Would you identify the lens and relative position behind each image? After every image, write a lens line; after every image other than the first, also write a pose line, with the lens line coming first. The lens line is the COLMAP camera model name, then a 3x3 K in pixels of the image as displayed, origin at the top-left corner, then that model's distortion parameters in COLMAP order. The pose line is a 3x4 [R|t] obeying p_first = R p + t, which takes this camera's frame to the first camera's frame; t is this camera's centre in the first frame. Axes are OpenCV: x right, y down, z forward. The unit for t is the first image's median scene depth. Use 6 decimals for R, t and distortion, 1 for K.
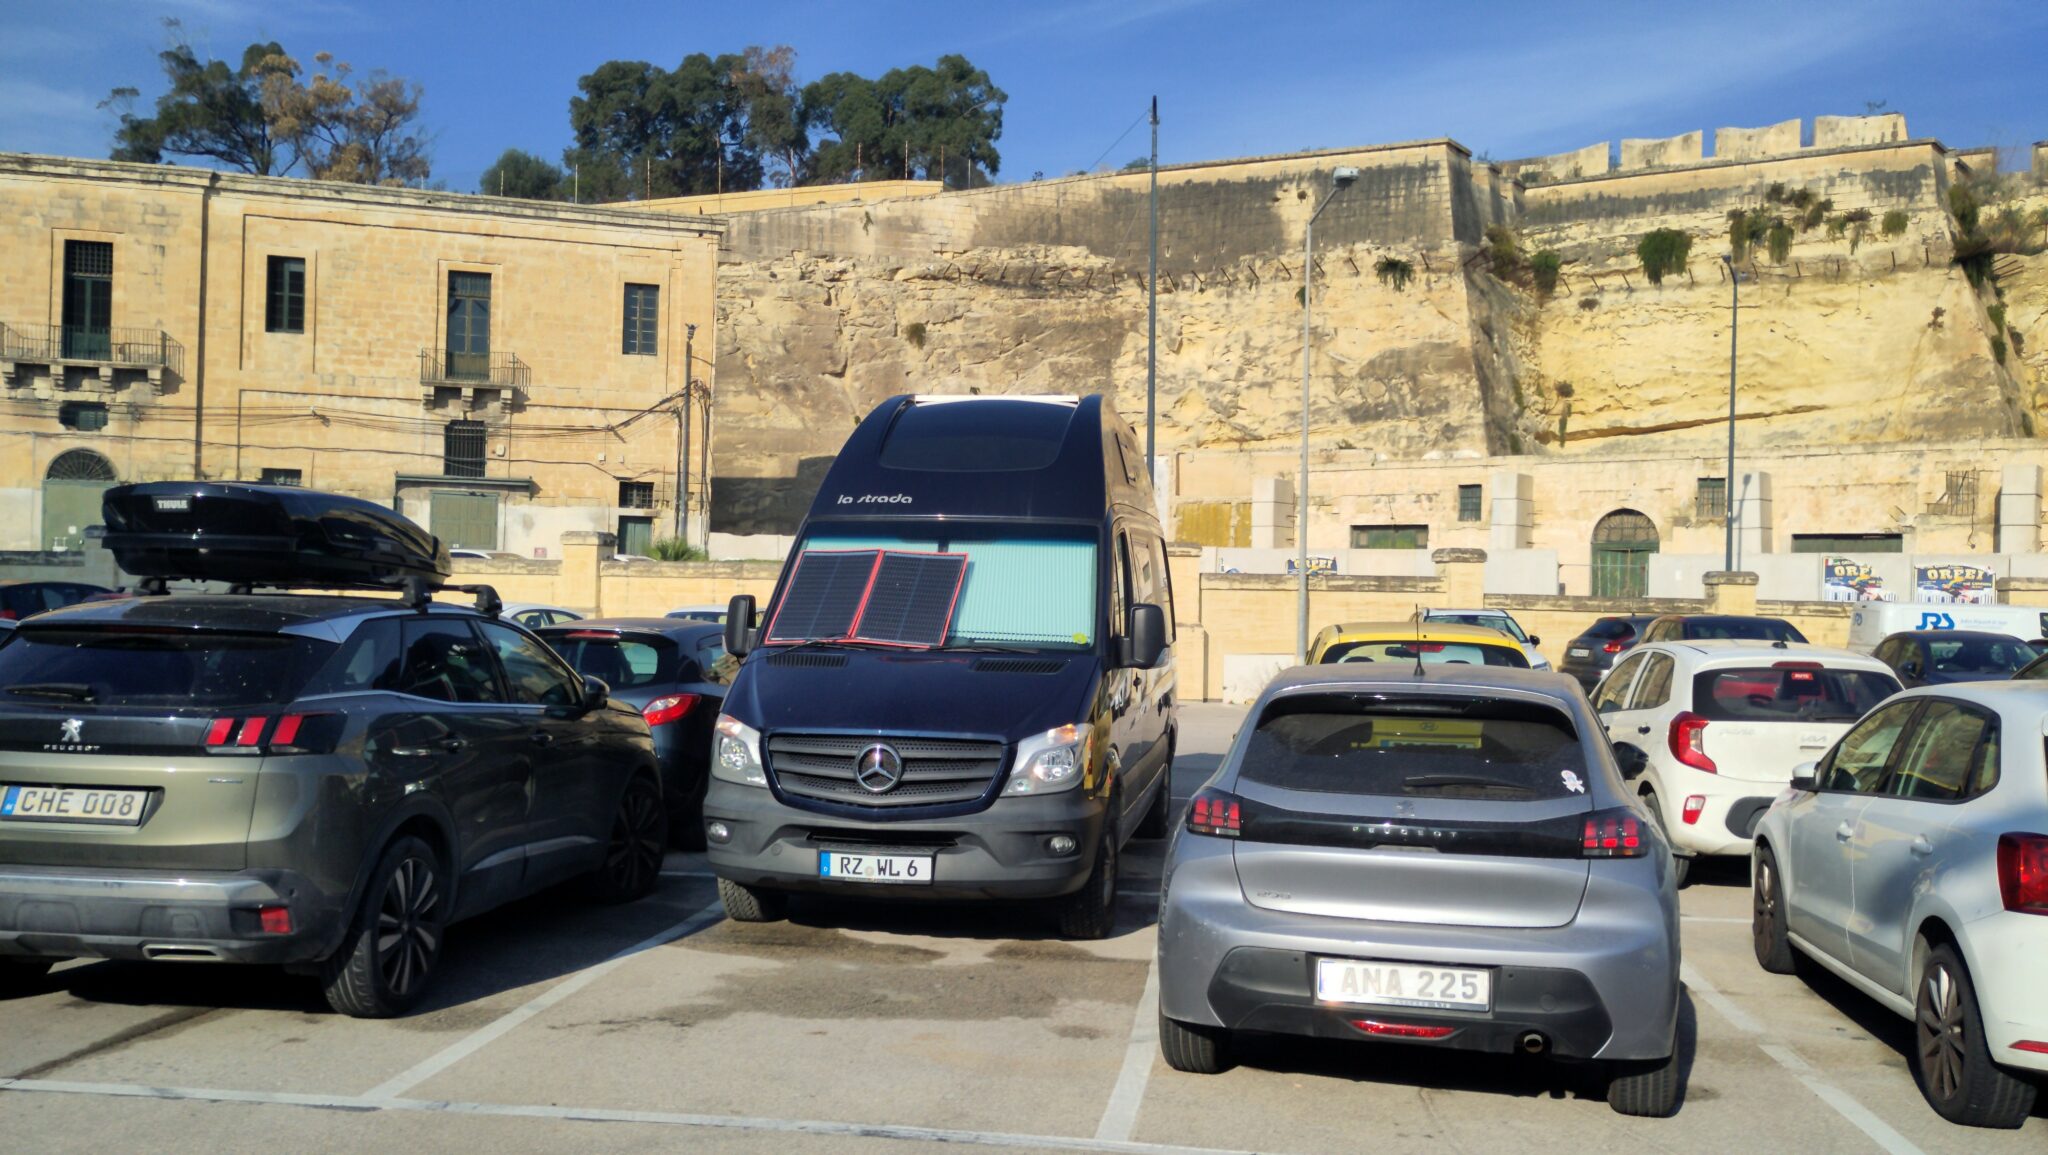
lens RADIAL K [[1781.7, 0, 1012.3], [0, 1781.7, 581.9], [0, 0, 1]] dist [0.052346, -0.027149]
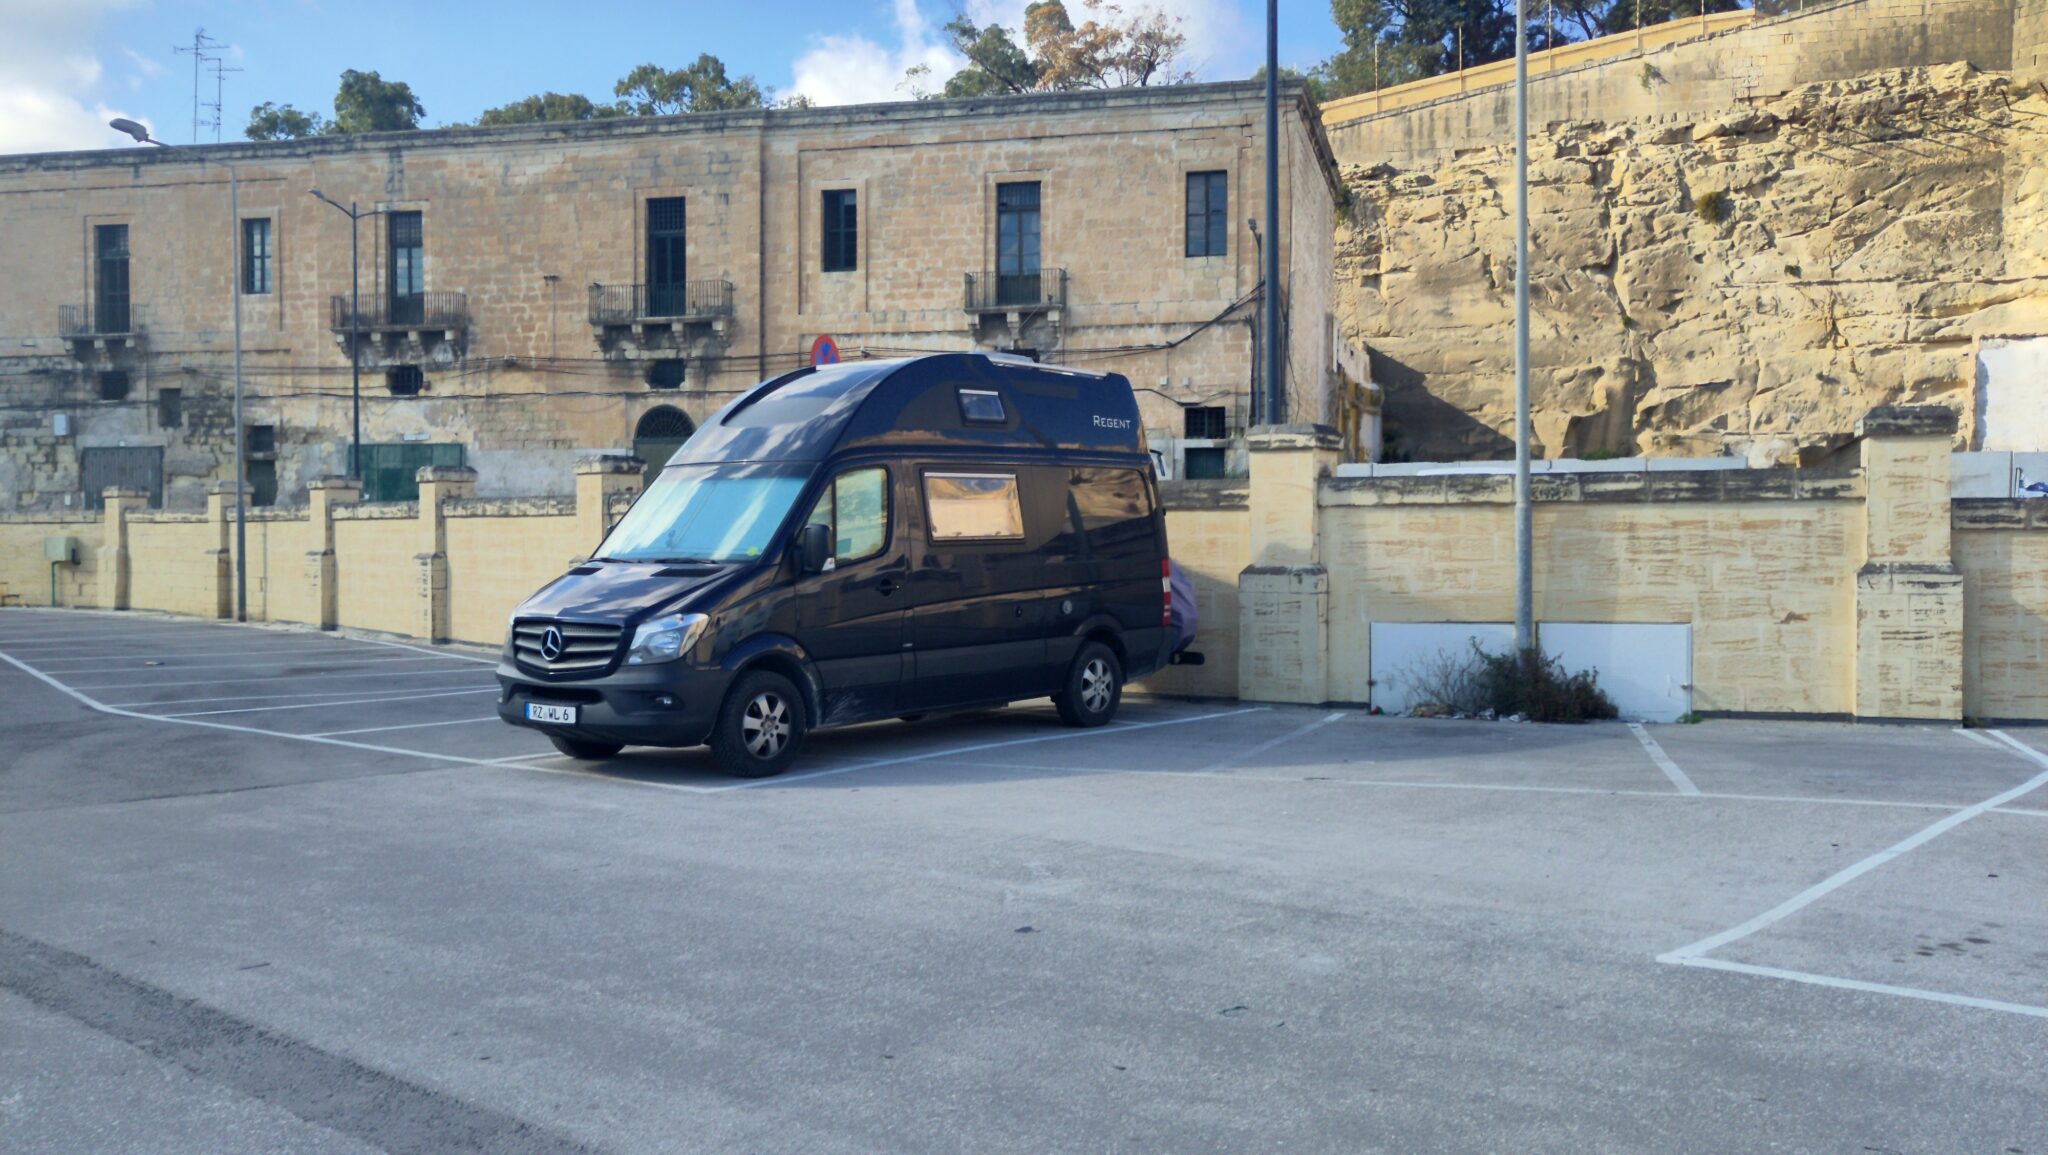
lens RADIAL K [[1781.7, 0, 1019.1], [0, 1781.7, 561.6], [0, 0, 1]] dist [0.052346, -0.027149]
pose [[0.849571, -0.014074, -0.527286, 0.108016], [0.022555, 0.999699, 0.009659, 0.004590], [0.526991, -0.020099, 0.849633, 0.158886]]
